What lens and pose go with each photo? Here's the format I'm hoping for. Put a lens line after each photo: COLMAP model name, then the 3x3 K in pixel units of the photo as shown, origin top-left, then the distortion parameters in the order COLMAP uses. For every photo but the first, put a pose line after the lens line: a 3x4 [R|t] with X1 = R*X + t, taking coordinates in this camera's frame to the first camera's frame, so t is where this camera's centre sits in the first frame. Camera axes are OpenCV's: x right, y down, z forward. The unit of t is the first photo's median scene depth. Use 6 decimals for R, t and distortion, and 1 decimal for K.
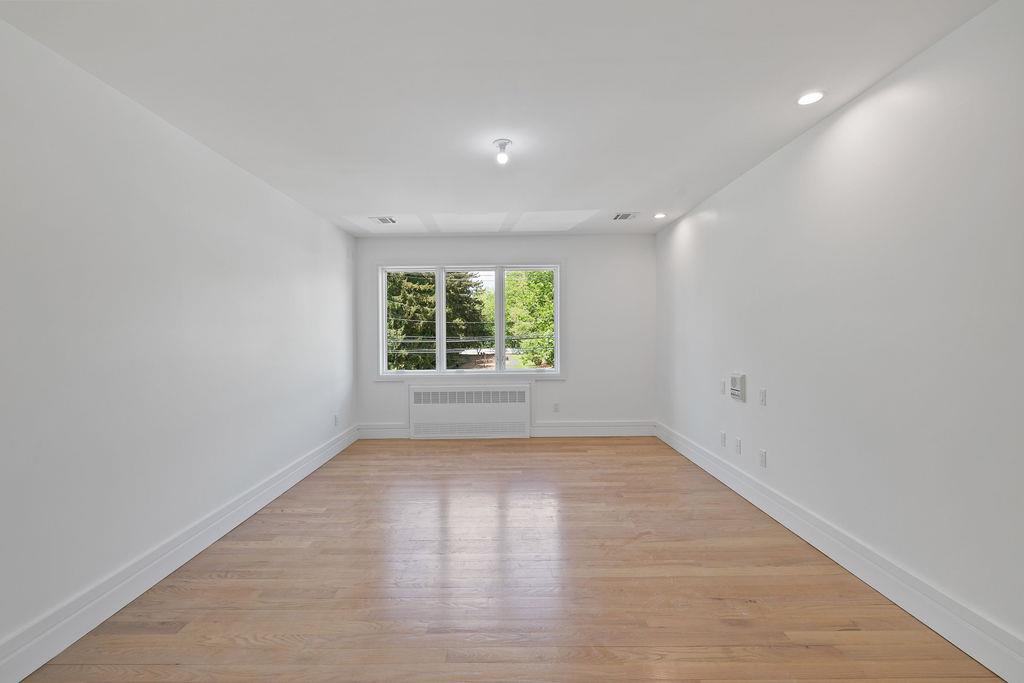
lens RADIAL K [[428.5, 0, 504.0], [0, 428.5, 340.8], [0, 0, 1]] dist [0.000405, 0.000871]
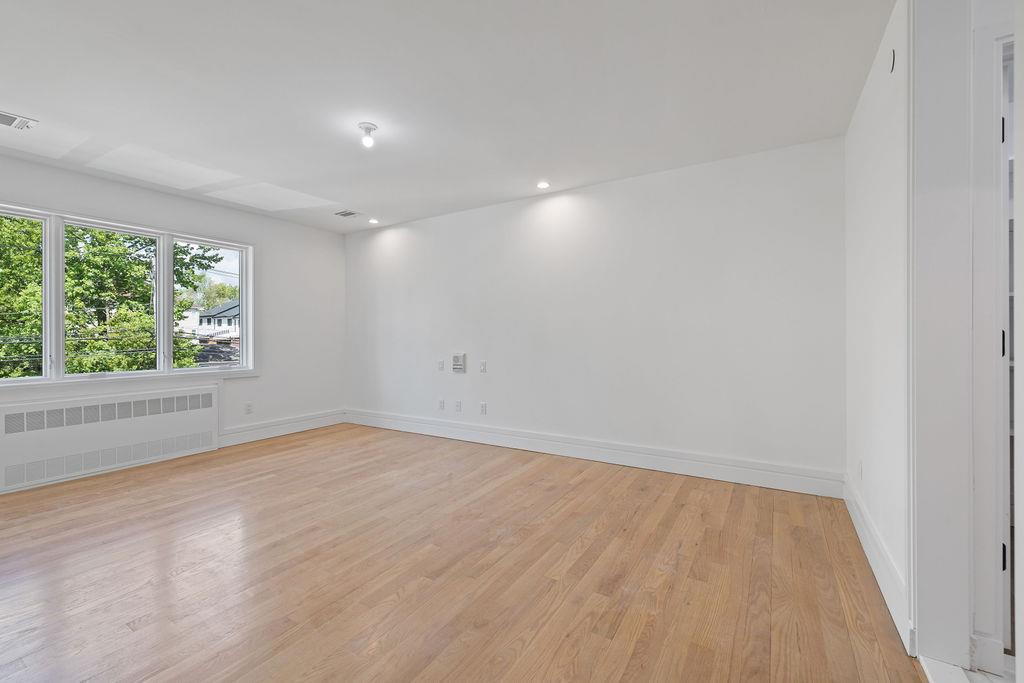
lens RADIAL K [[428.5, 0, 502.5], [0, 428.5, 346.4], [0, 0, 1]] dist [0.000405, 0.000871]
pose [[0.530371, -0.013842, 0.847653, -0.436422], [0.013351, 0.999879, 0.007974, 0.035937], [-0.847660, 0.007088, 0.530492, 0.116664]]
